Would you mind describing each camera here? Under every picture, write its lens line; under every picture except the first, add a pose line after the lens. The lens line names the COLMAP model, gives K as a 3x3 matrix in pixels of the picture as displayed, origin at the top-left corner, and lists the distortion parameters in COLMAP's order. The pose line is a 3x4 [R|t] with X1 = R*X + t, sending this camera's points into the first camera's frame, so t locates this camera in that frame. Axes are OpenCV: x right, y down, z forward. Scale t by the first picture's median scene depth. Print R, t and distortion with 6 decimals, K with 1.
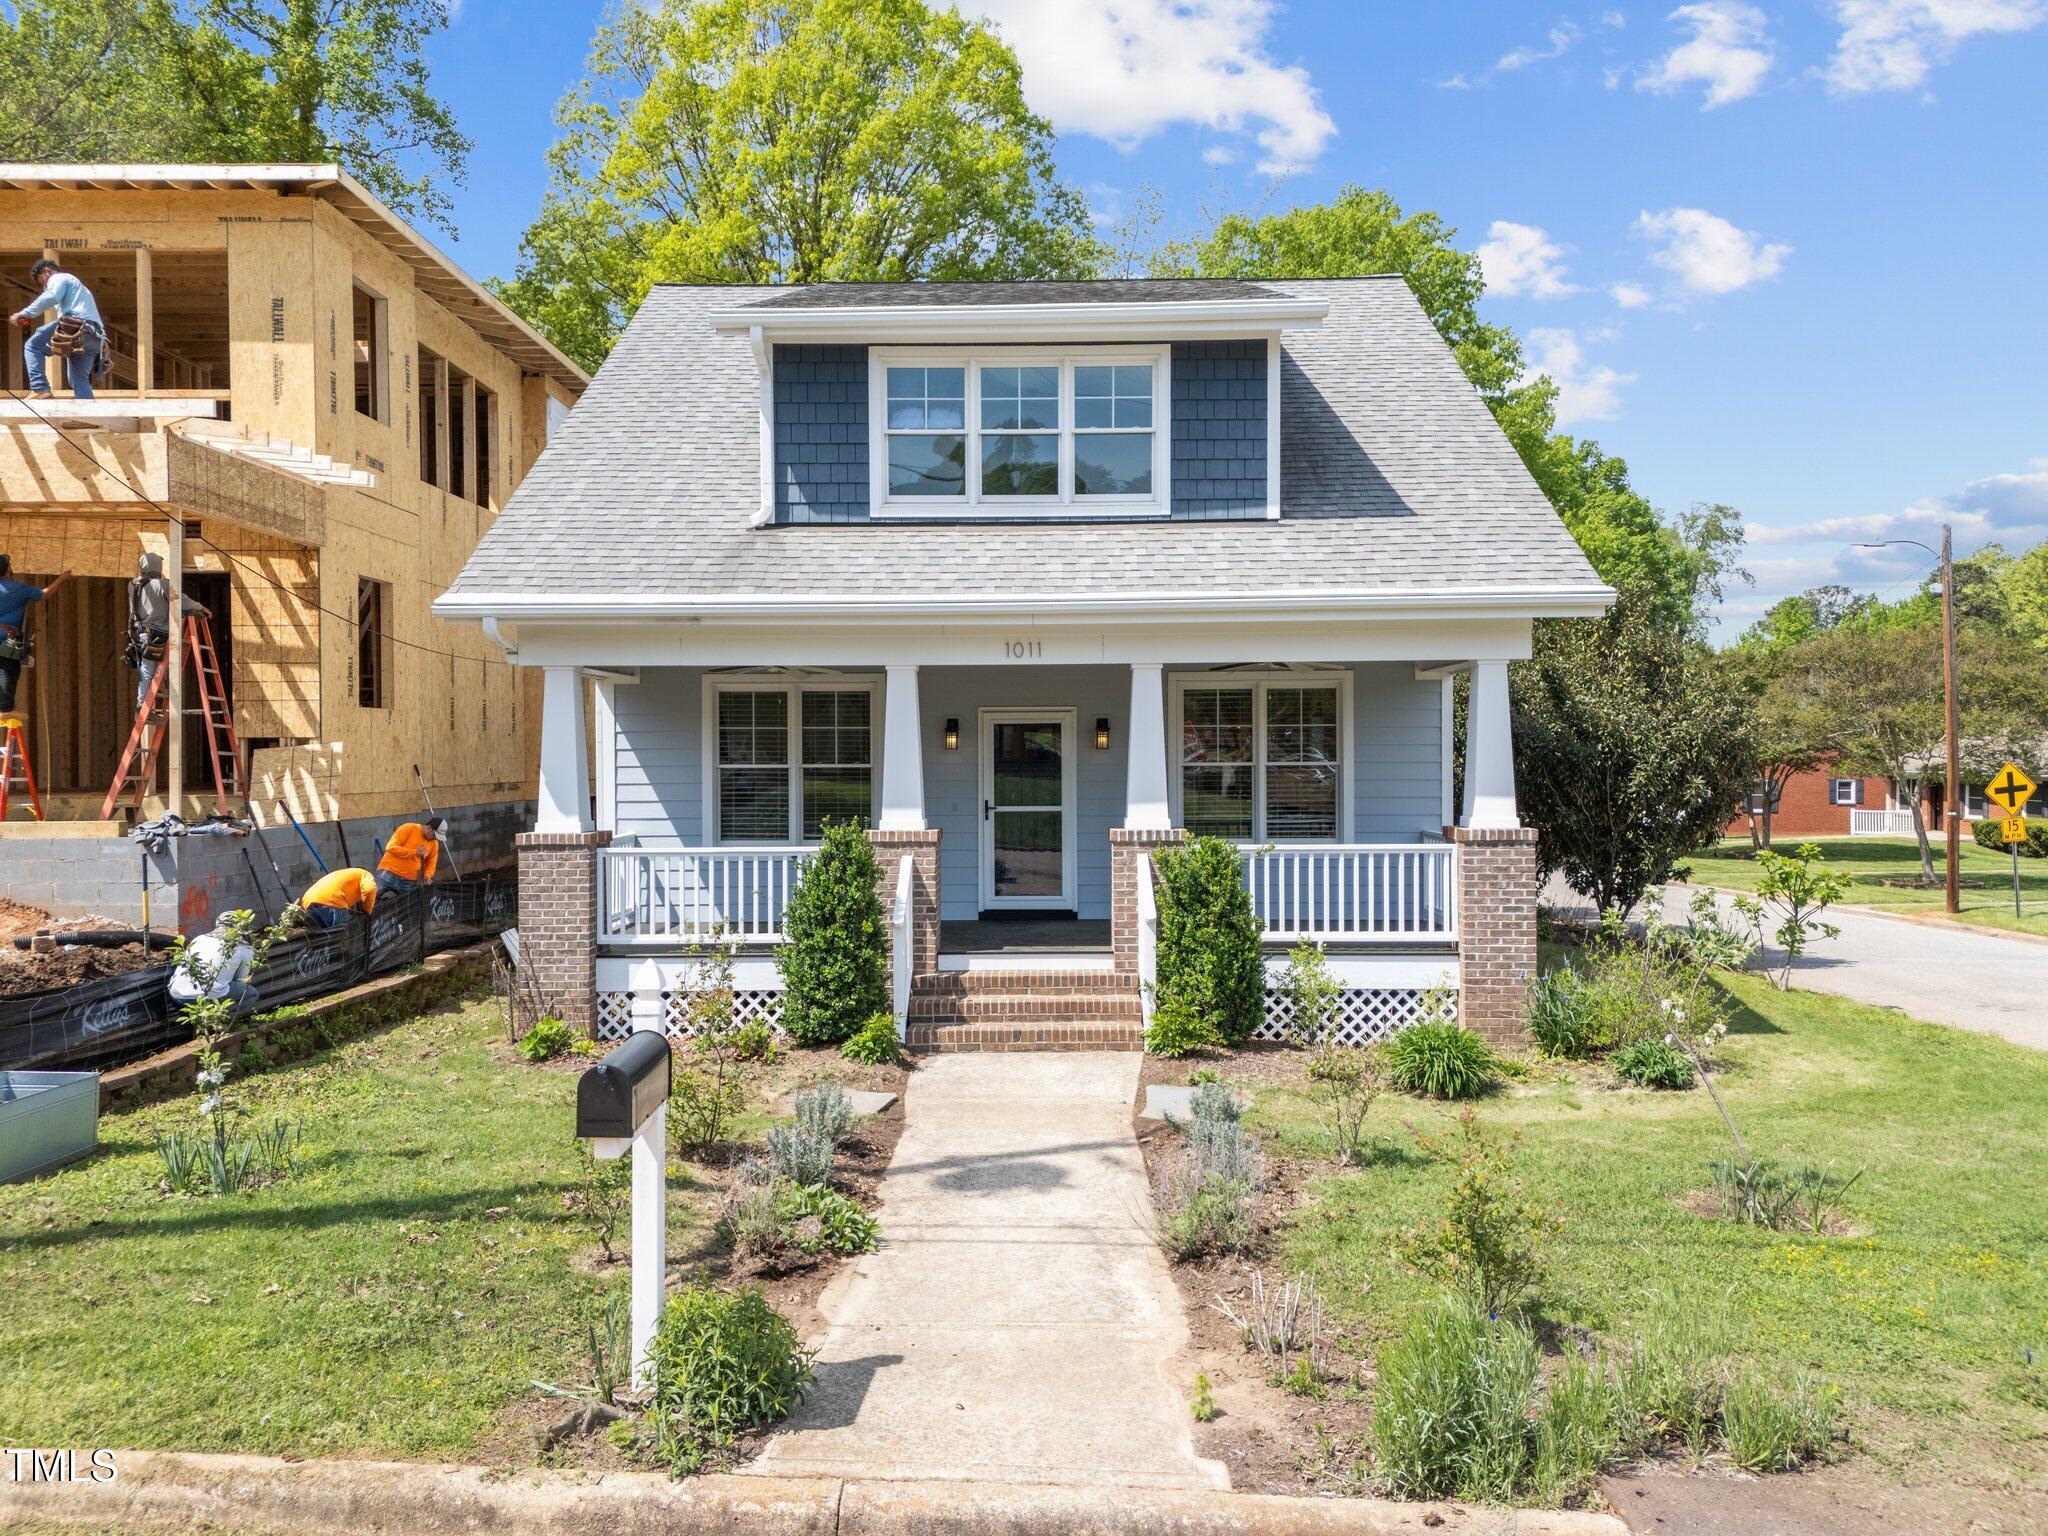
lens RADIAL K [[1476.0, 0, 1020.9], [0, 1476.0, 760.0], [0, 0, 1]] dist [0.041766, -0.046382]
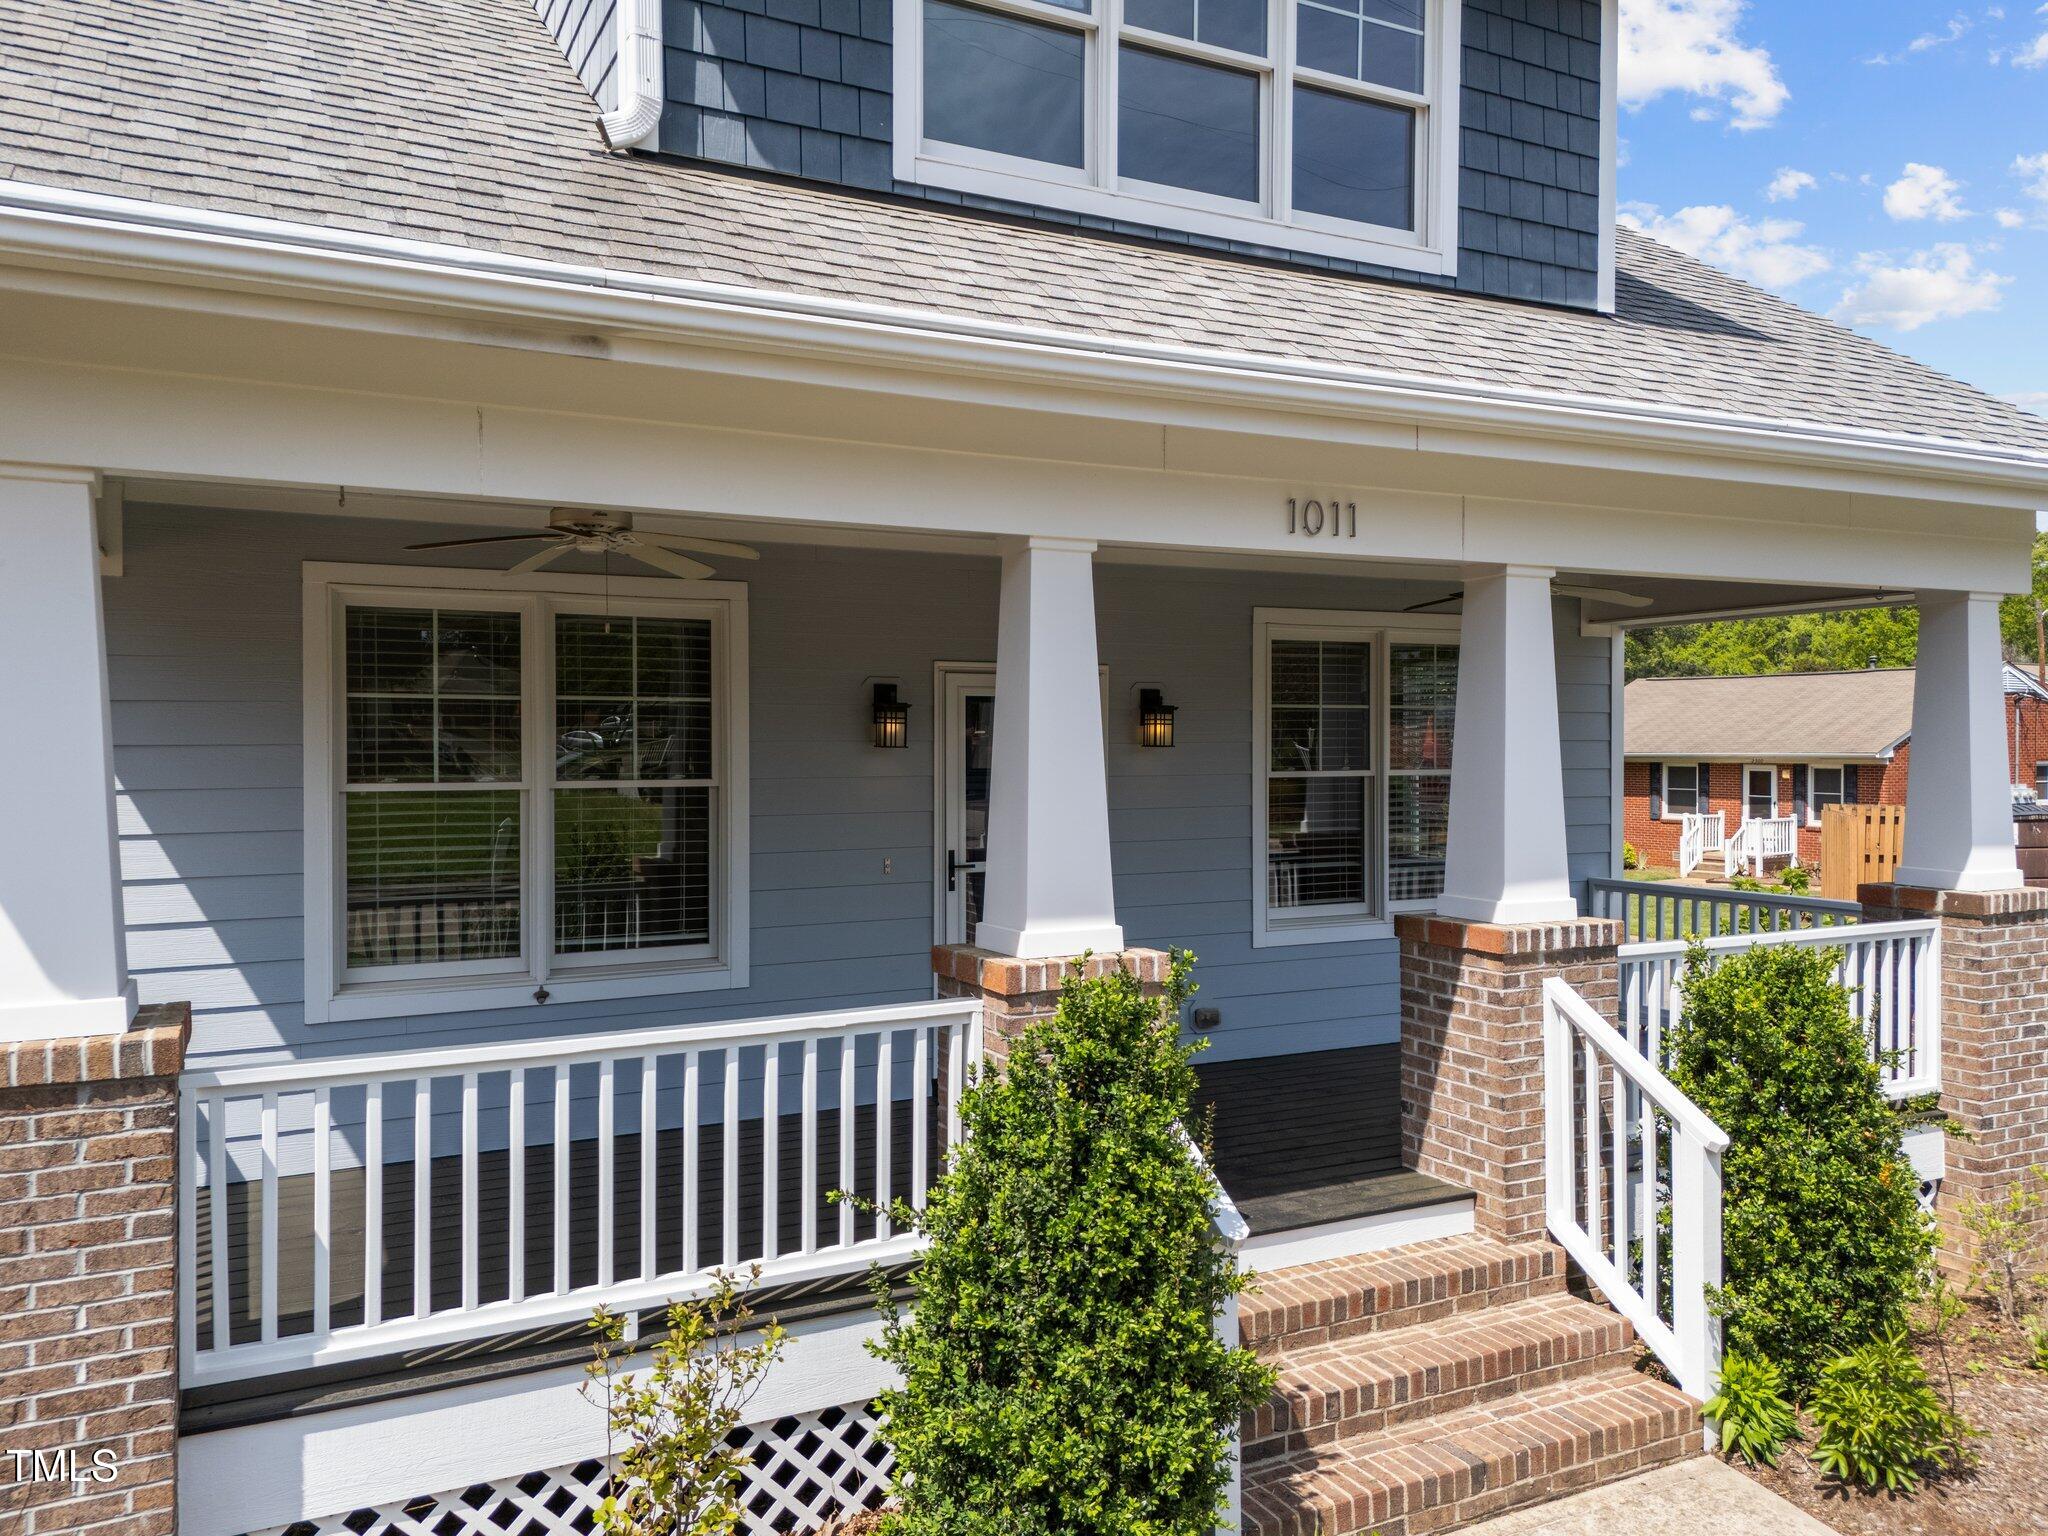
lens RADIAL K [[1509.5, 0, 1021.4], [0, 1509.5, 759.6], [0, 0, 1]] dist [0.003178, 0.004616]
pose [[0.890033, -0.003064, 0.455885, -0.273177], [0.000163, 0.999979, 0.006403, -0.007469], [-0.455895, -0.005625, 0.890016, 0.642971]]
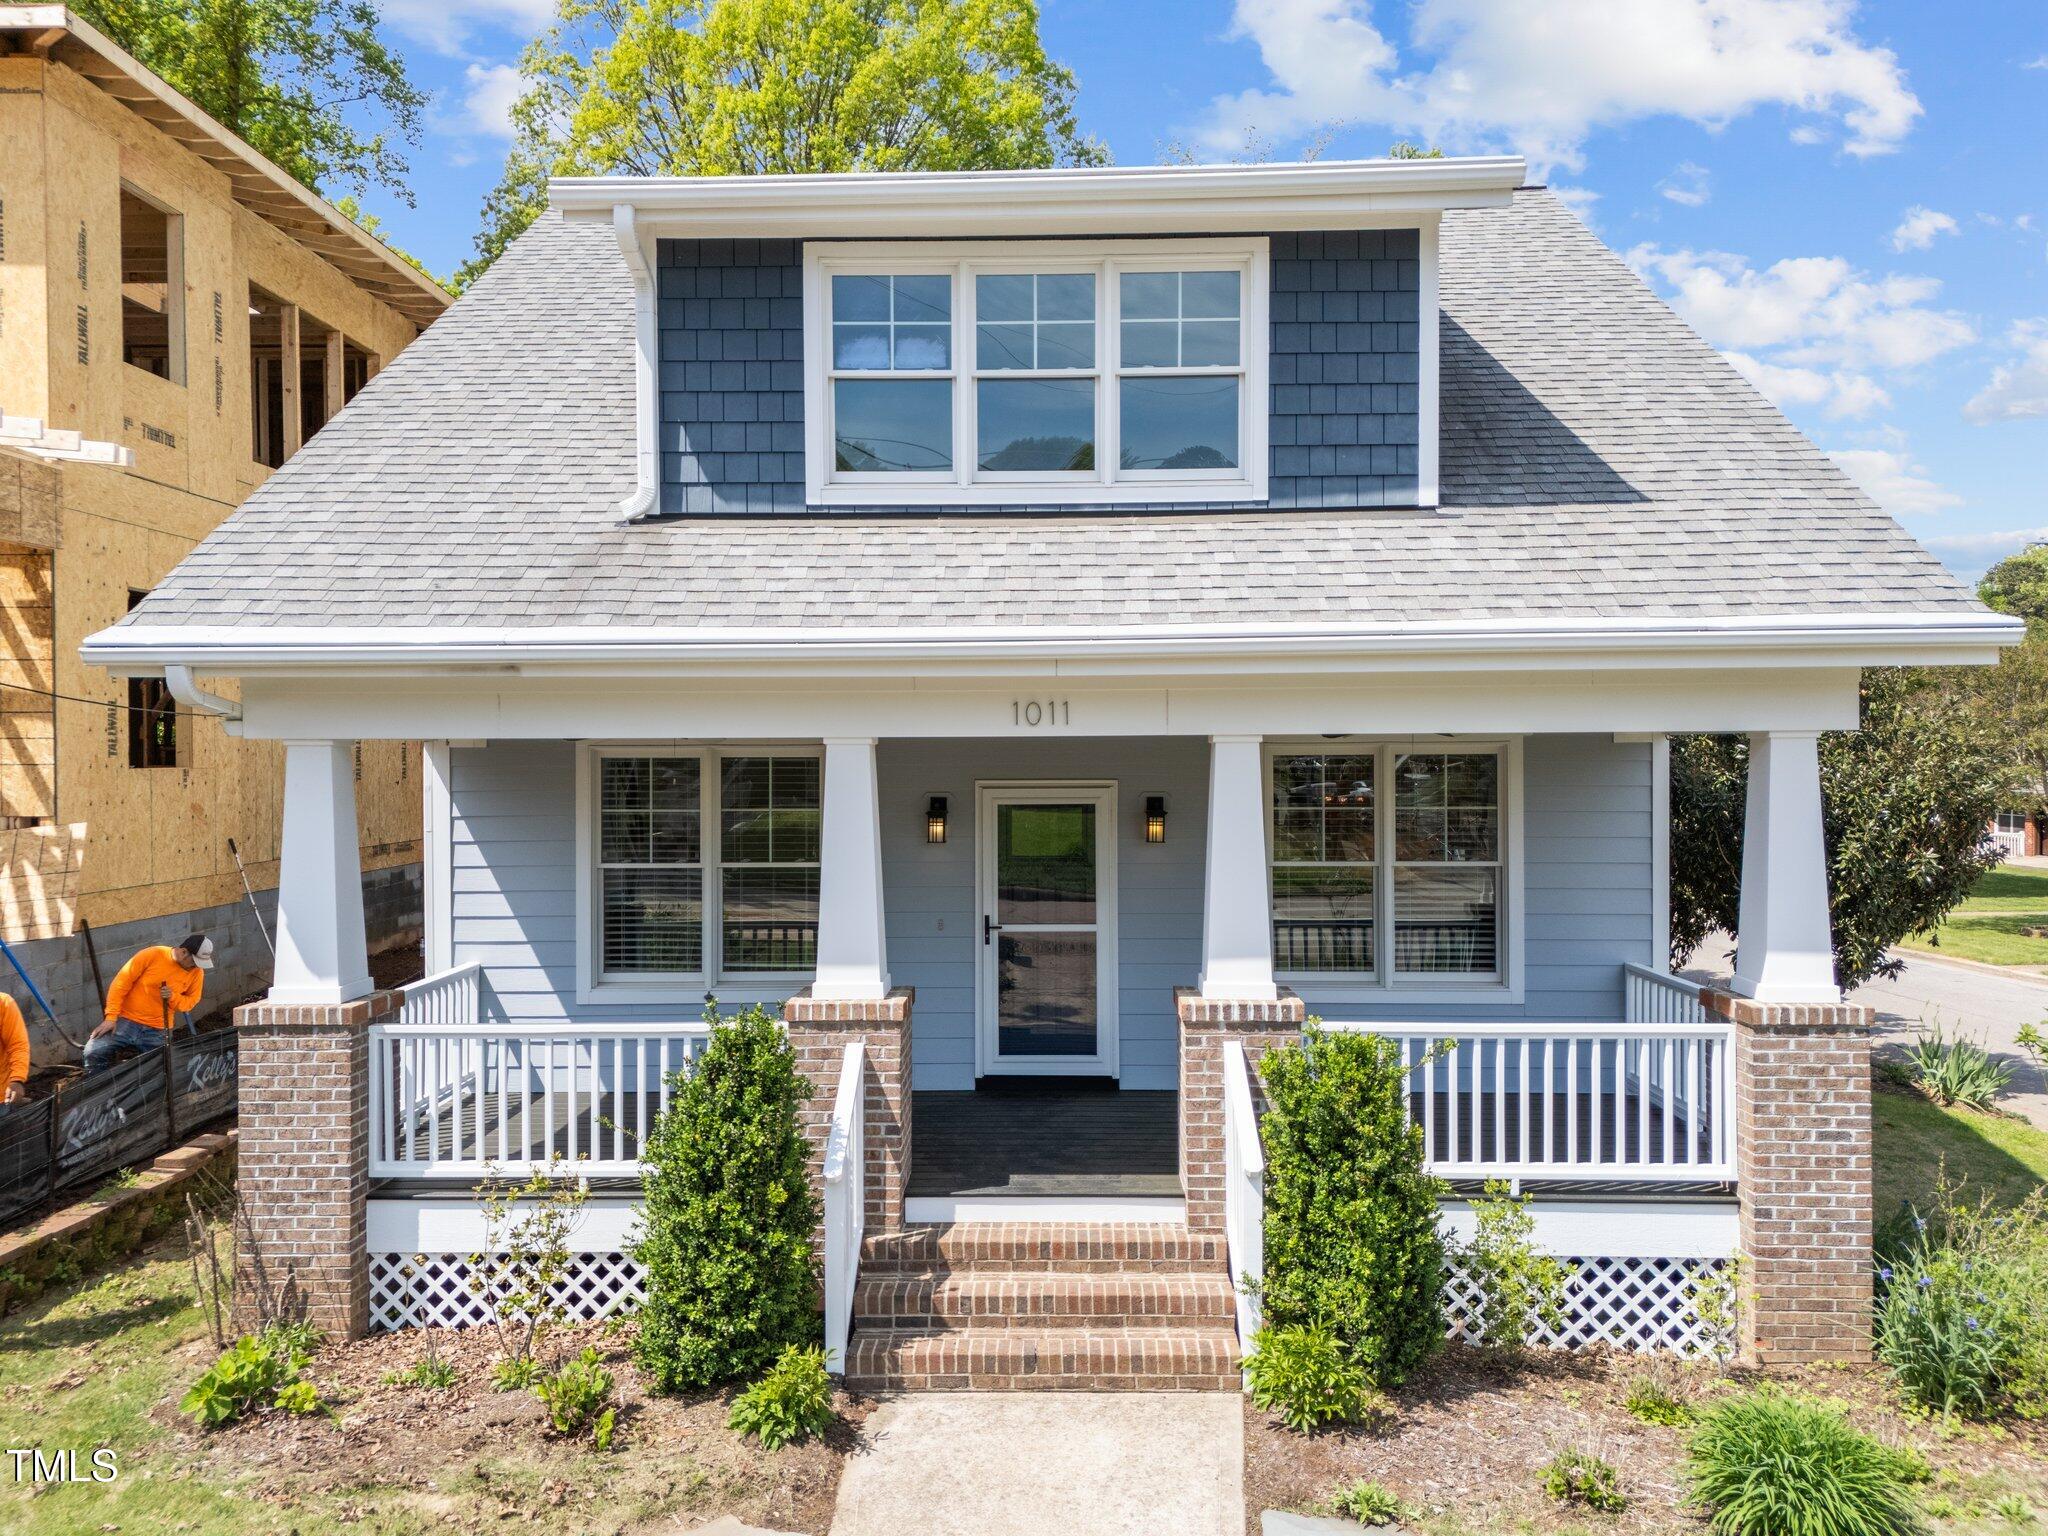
lens RADIAL K [[1476.0, 0, 1020.9], [0, 1476.0, 760.0], [0, 0, 1]] dist [0.041766, -0.046382]
pose [[0.999940, 0.000704, -0.010917, -0.000071], [-0.000686, 0.999998, 0.001694, -0.055530], [0.010918, -0.001687, 0.999939, 0.365979]]
